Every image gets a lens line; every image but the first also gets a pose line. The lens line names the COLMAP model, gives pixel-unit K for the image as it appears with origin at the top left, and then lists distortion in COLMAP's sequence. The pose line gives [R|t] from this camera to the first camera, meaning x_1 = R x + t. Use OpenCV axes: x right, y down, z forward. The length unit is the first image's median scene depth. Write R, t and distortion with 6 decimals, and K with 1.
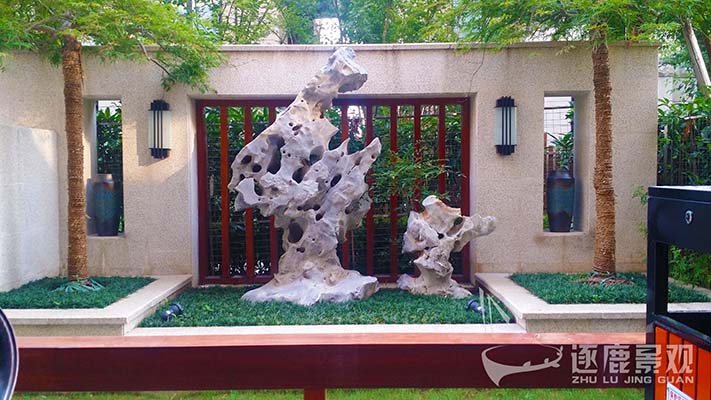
lens RADIAL K [[687.0, 0, 355.5], [0, 687.0, 200.0], [0, 0, 1]] dist [0.052646, -0.015369]
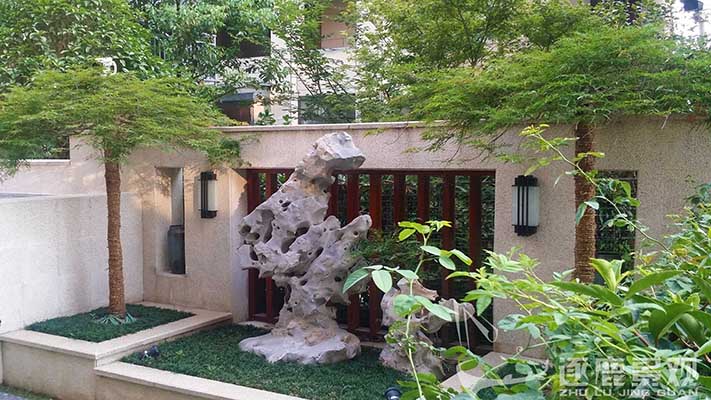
lens RADIAL K [[687.0, 0, 355.5], [0, 687.0, 200.0], [0, 0, 1]] dist [0.052646, -0.015369]
pose [[0.860985, 0.077340, -0.502716, 0.584233], [-0.059013, 0.996886, 0.052295, -0.178064], [0.505195, -0.015358, 0.862869, 0.071684]]
